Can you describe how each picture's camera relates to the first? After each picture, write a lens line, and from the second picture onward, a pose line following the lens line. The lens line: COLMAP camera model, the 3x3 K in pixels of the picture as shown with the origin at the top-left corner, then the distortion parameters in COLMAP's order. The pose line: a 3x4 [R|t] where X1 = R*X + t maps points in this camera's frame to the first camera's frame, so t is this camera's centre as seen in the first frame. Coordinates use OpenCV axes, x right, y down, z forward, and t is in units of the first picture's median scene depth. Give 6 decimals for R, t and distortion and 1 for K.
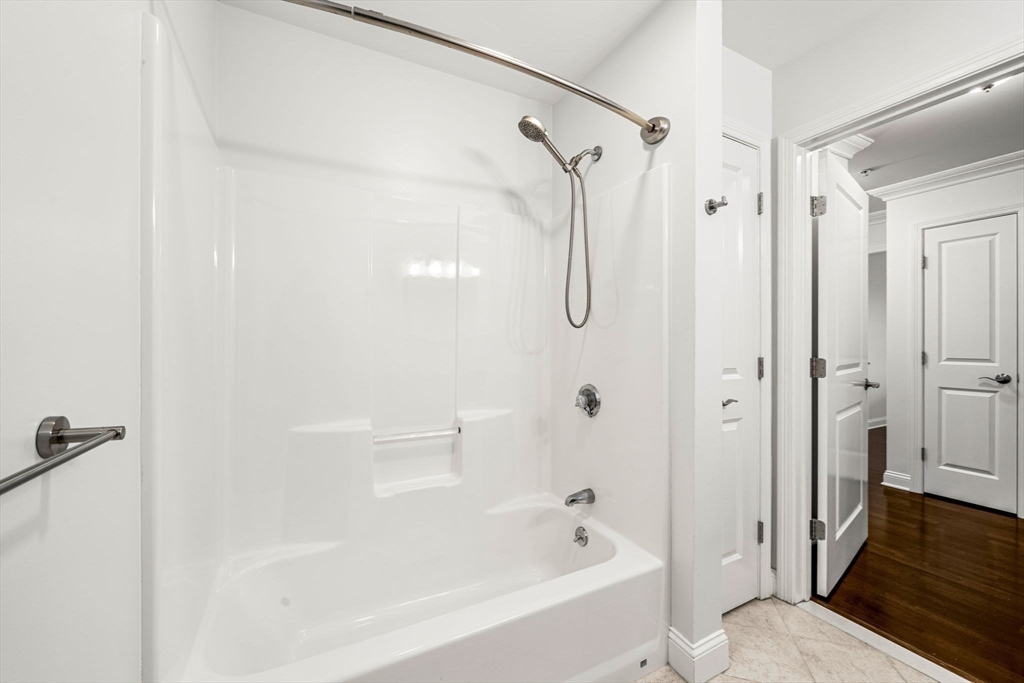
lens RADIAL K [[404.1, 0, 509.4], [0, 404.1, 343.0], [0, 0, 1]] dist [-0.003907, -0.000185]
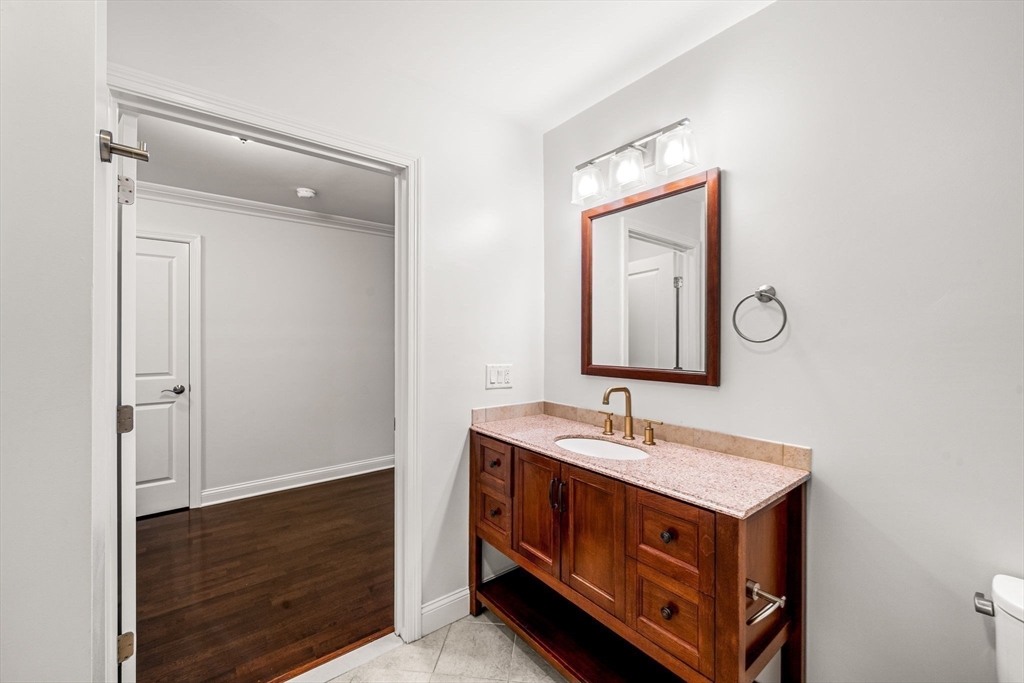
lens RADIAL K [[404.1, 0, 511.8], [0, 404.1, 338.3], [0, 0, 1]] dist [-0.003907, -0.000185]
pose [[-0.189897, -0.002114, 0.981802, -0.036379], [-0.000481, 0.999998, 0.002060, -0.054381], [-0.981804, -0.000081, -0.189898, 0.308740]]
